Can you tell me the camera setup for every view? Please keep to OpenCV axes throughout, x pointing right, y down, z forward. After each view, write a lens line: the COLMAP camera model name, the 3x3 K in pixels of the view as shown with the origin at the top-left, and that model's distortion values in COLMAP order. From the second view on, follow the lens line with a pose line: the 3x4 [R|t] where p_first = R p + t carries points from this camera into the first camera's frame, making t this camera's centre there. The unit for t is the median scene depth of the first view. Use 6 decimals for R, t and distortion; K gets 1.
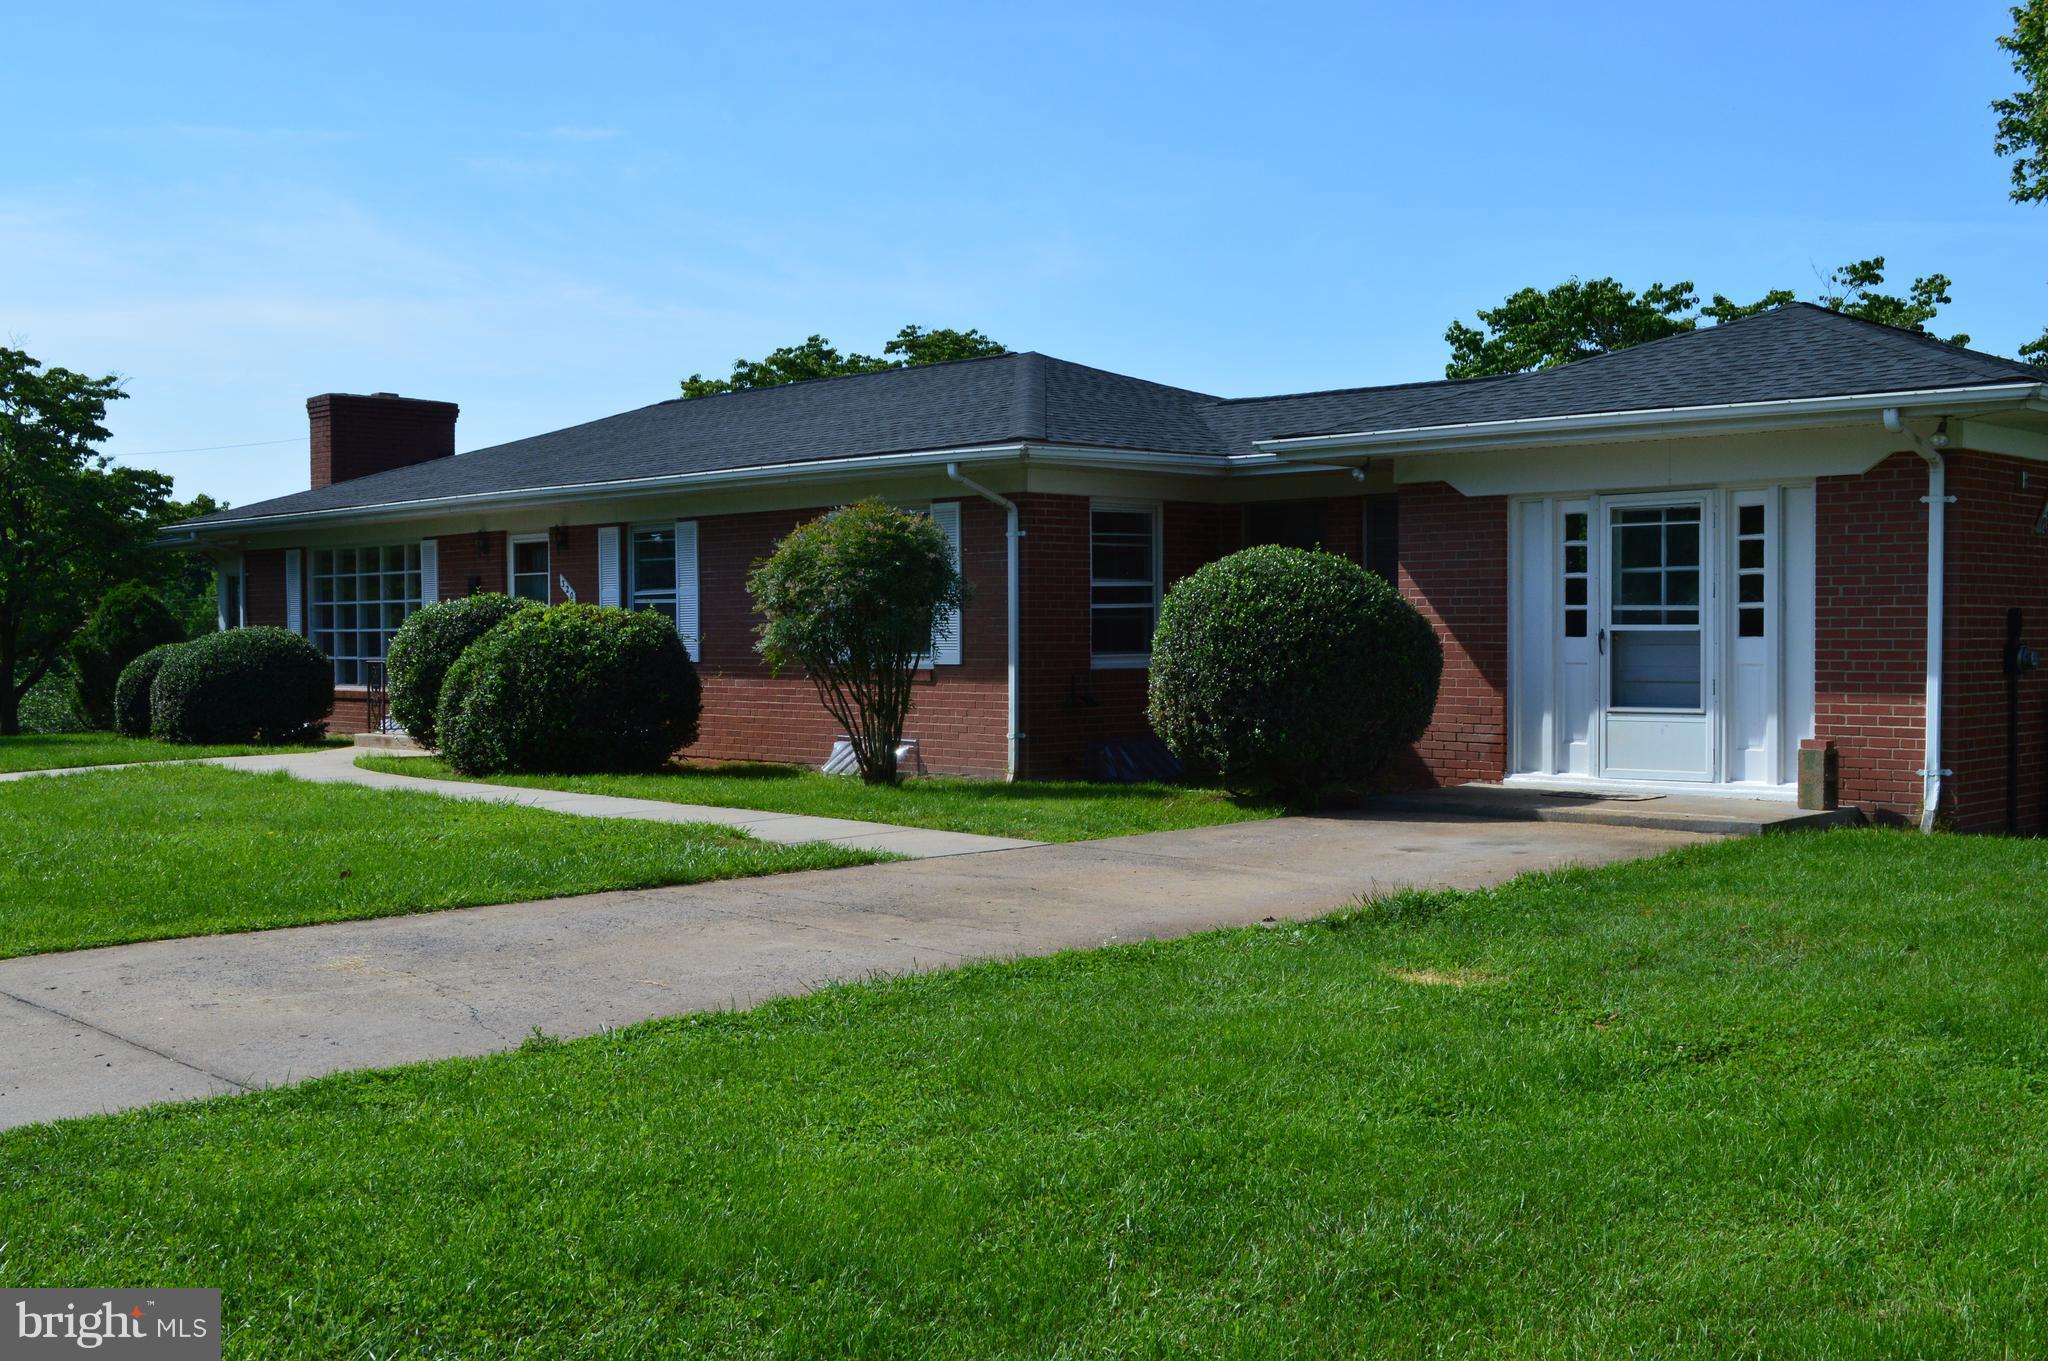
lens RADIAL K [[2133.6, 0, 1024.0], [0, 2133.6, 680.5], [0, 0, 1]] dist [-0.068994, -0.004279]
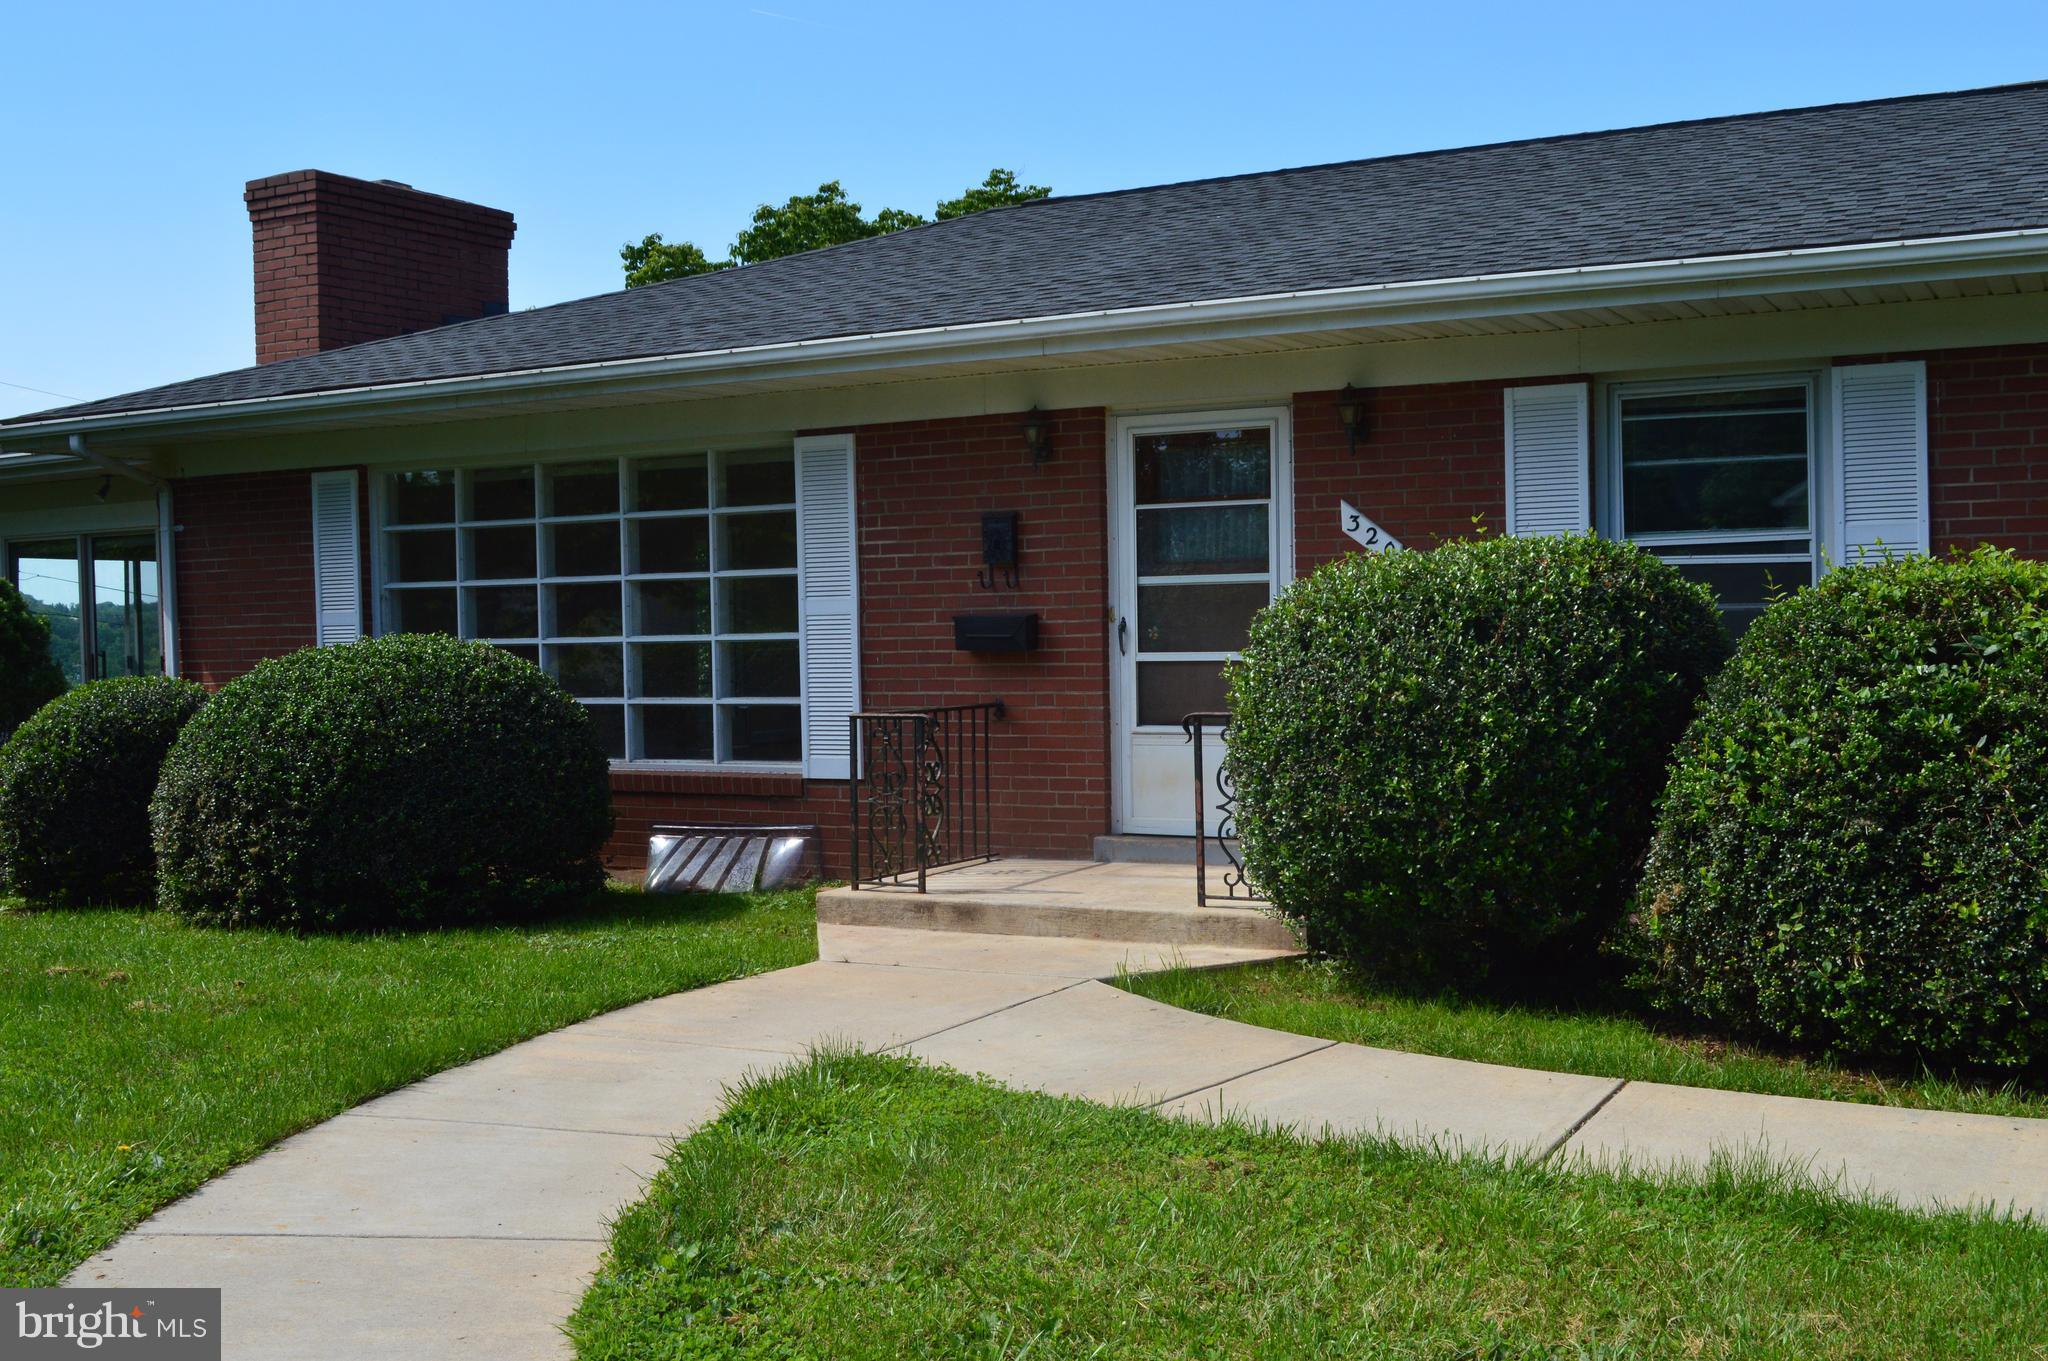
lens RADIAL K [[2133.6, 0, 1024.0], [0, 2133.6, 680.5], [0, 0, 1]] dist [-0.068994, -0.004279]
pose [[0.957222, -0.021226, 0.288576, -0.323042], [0.020576, 0.999774, 0.005285, -0.014035], [-0.288623, 0.000878, 0.957442, 0.485152]]
